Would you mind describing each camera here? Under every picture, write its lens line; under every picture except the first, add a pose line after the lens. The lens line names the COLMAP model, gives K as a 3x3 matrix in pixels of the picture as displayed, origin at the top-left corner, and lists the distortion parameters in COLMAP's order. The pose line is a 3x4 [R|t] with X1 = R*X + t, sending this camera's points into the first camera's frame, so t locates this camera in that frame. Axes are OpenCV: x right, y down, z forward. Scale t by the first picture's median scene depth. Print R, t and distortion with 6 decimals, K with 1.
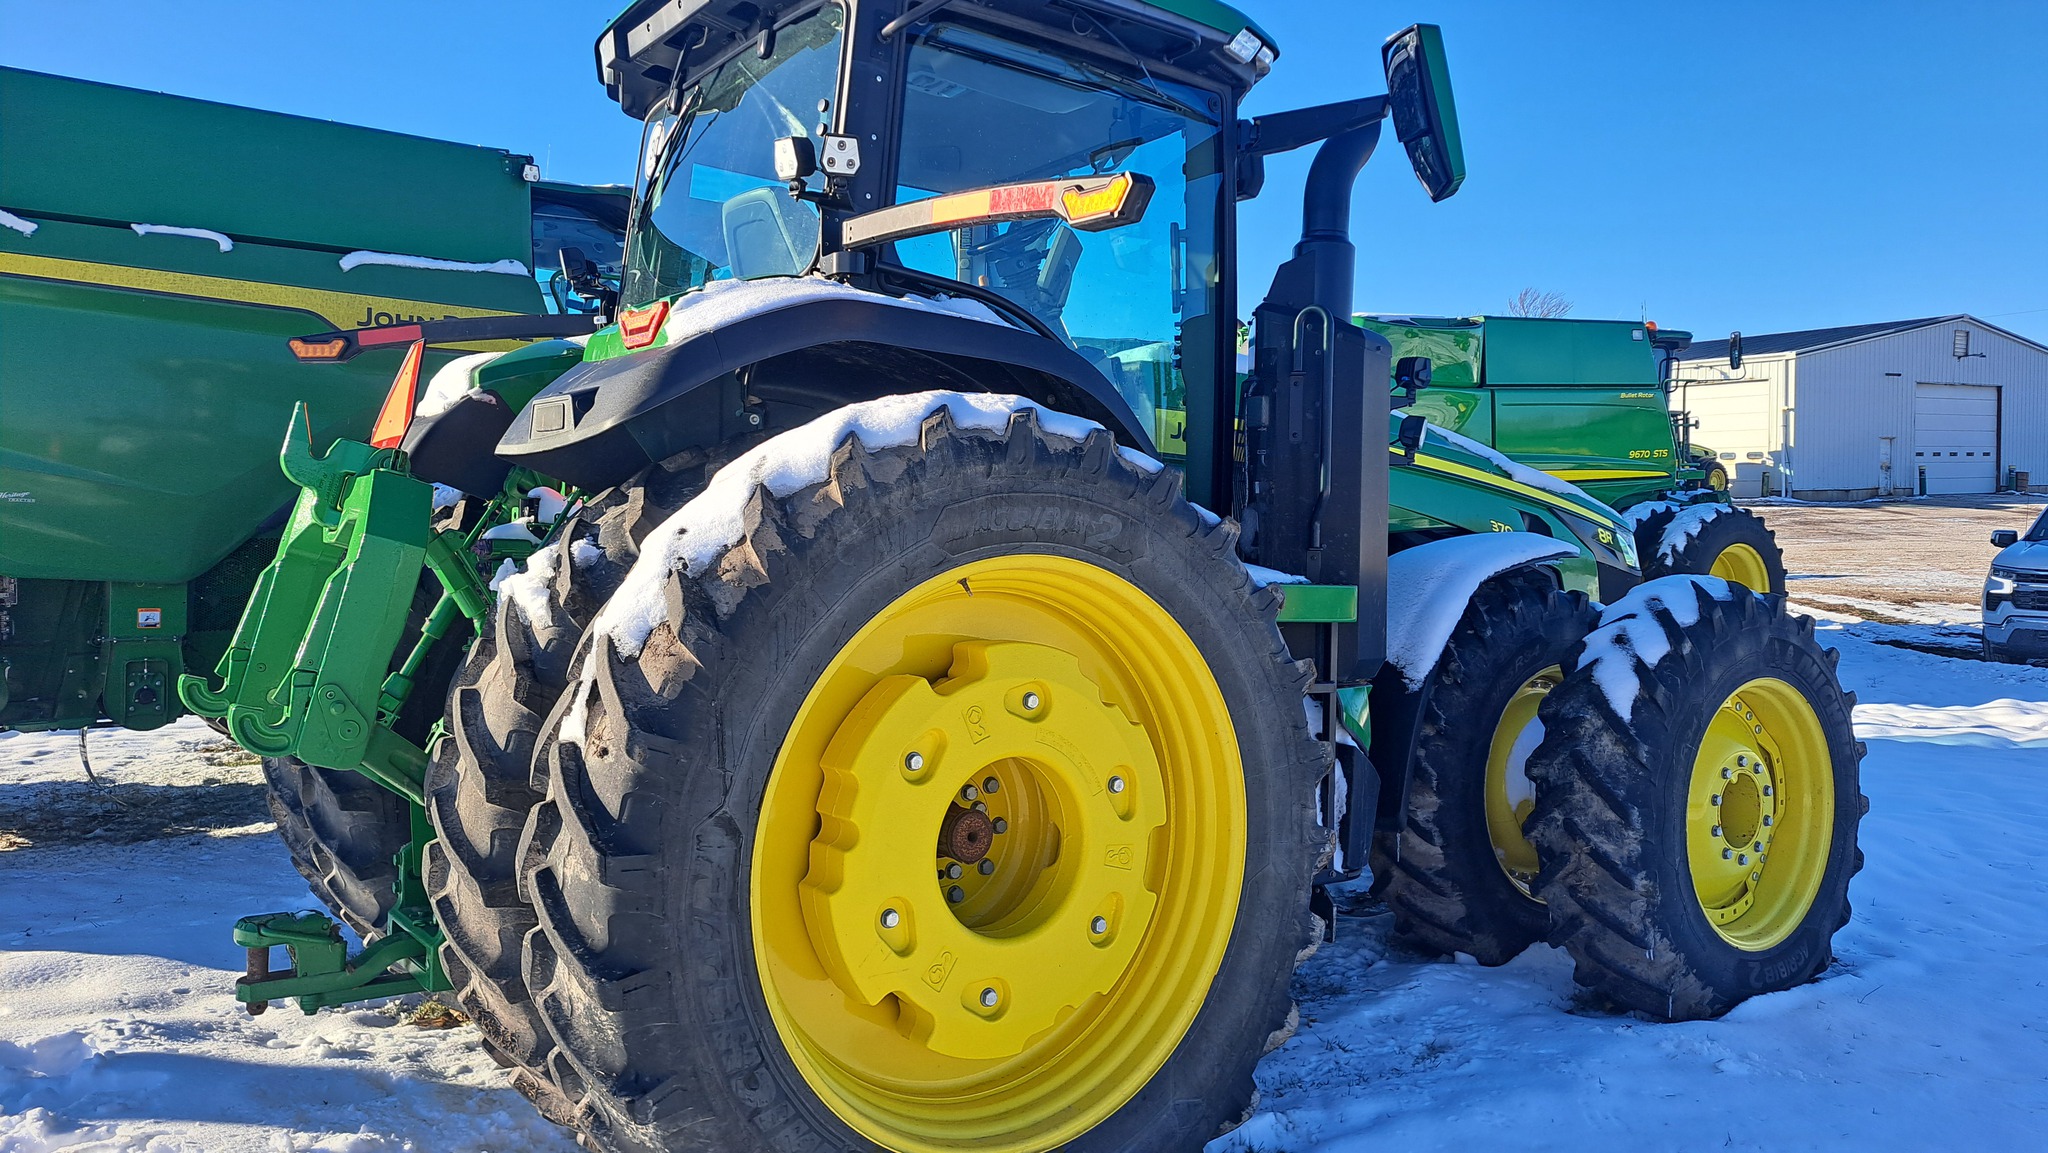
lens RADIAL K [[1494.9, 0, 1025.3], [0, 1494.9, 560.9], [0, 0, 1]] dist [0.088596, -0.111343]
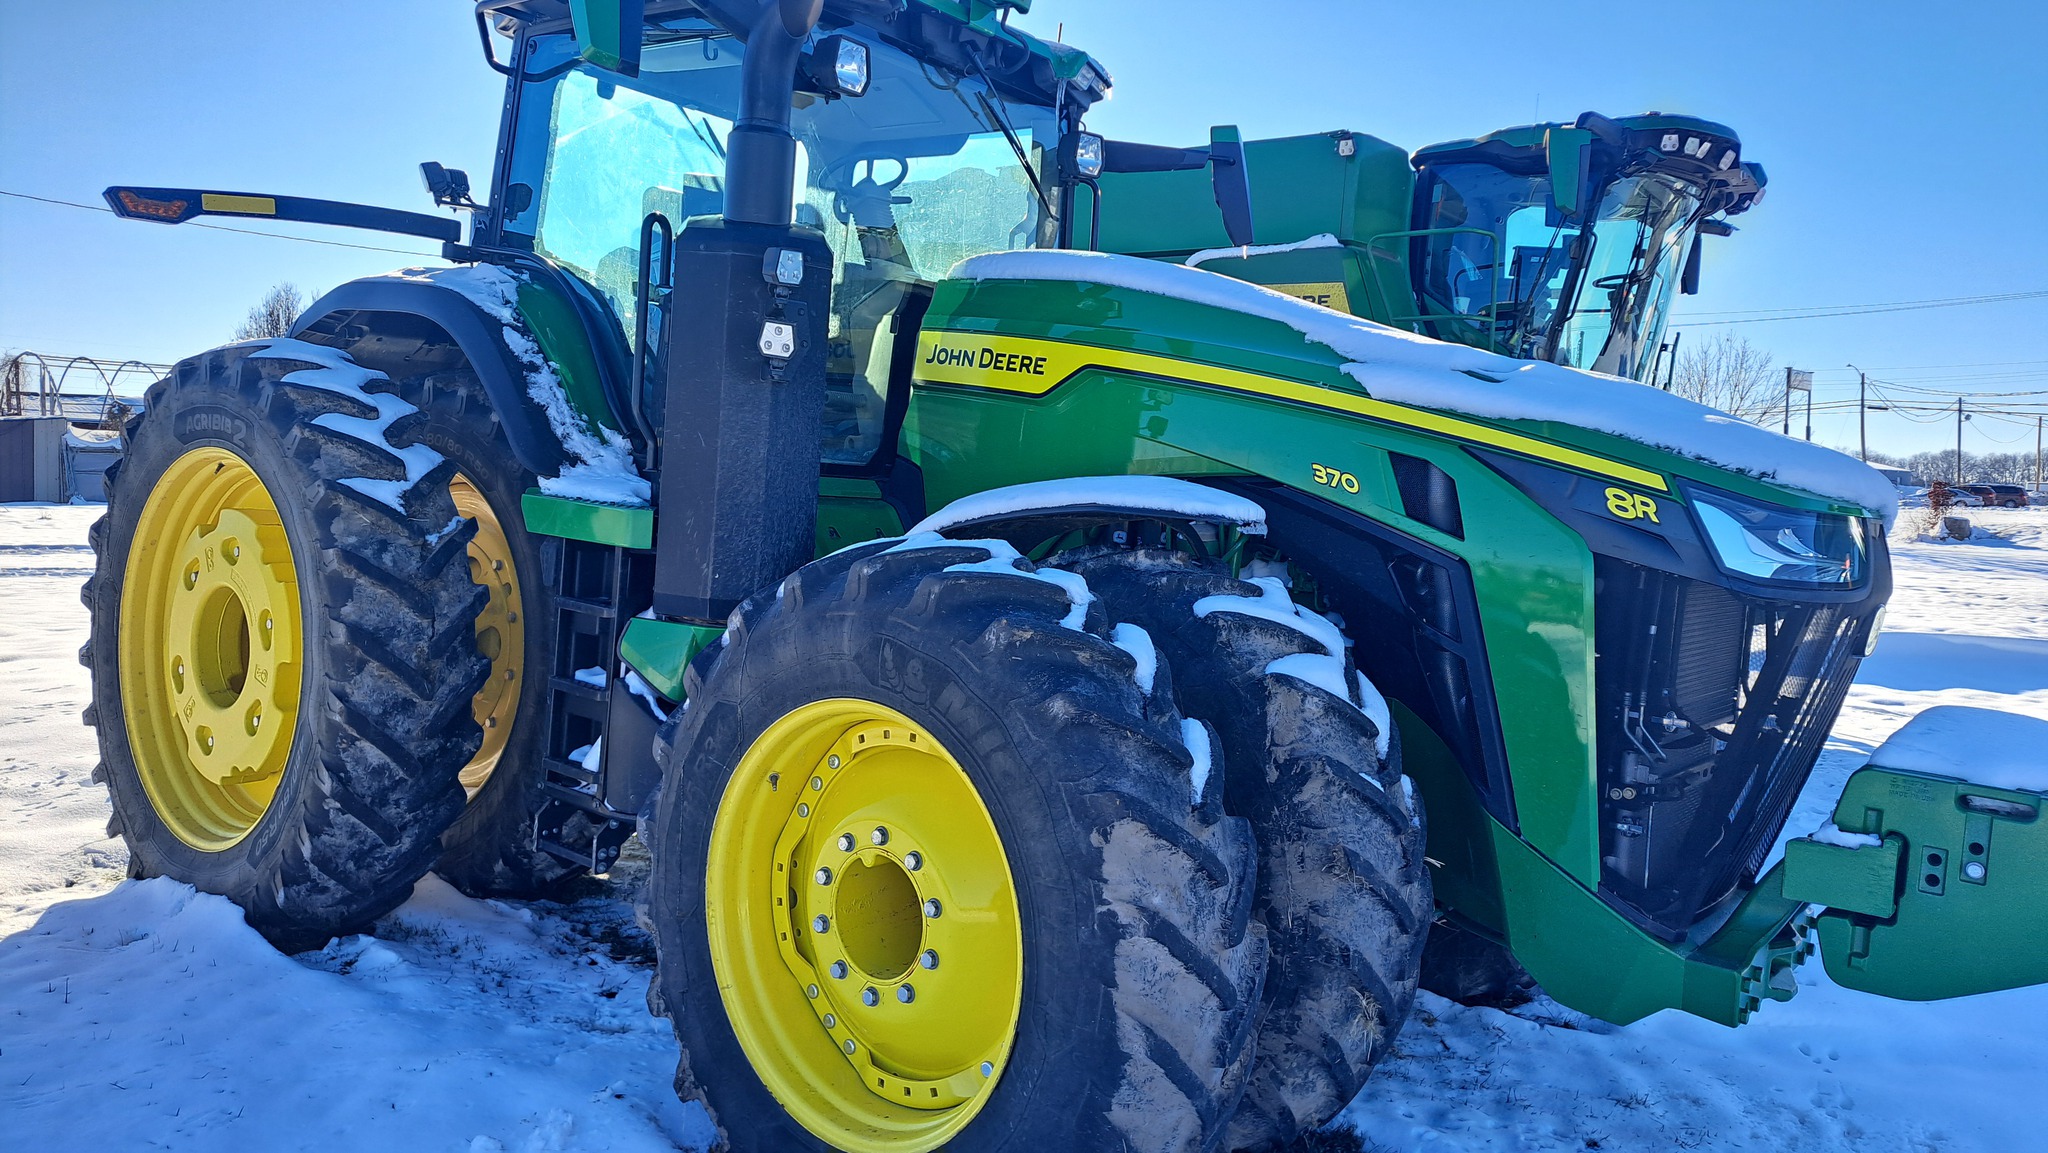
lens RADIAL K [[1494.9, 0, 1025.3], [0, 1494.9, 560.9], [0, 0, 1]] dist [0.088596, -0.111343]
pose [[0.253621, 0.063320, -0.965229, 1.482578], [-0.066678, 0.996626, 0.047860, -0.016031], [0.965003, 0.052222, 0.256987, 1.246768]]
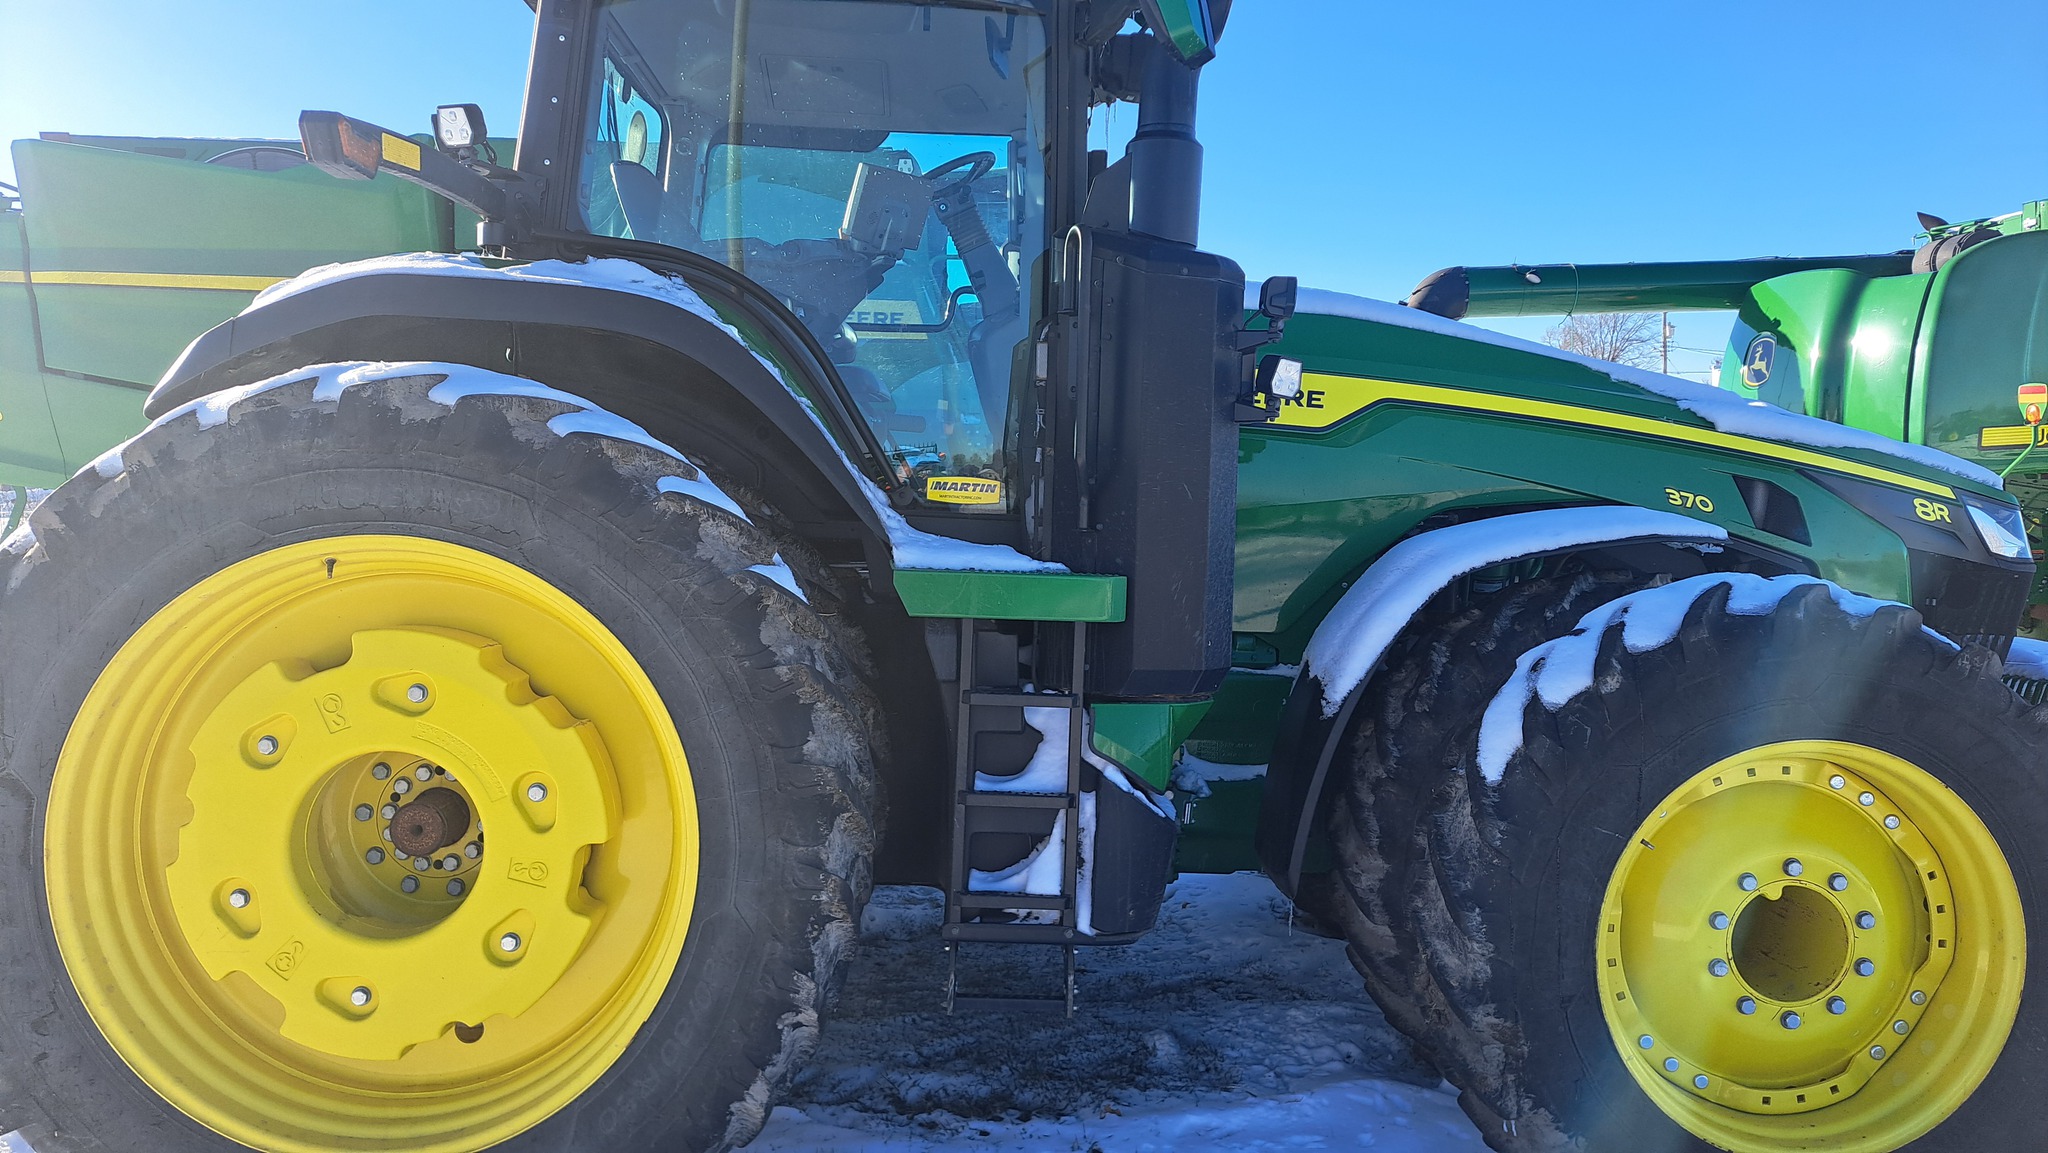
lens RADIAL K [[1494.9, 0, 1025.3], [0, 1494.9, 560.9], [0, 0, 1]] dist [0.088596, -0.111343]
pose [[0.827202, 0.023039, -0.561432, 0.783690], [-0.009663, 0.999595, 0.026783, -0.015565], [0.561822, -0.016730, 0.827089, 0.404953]]
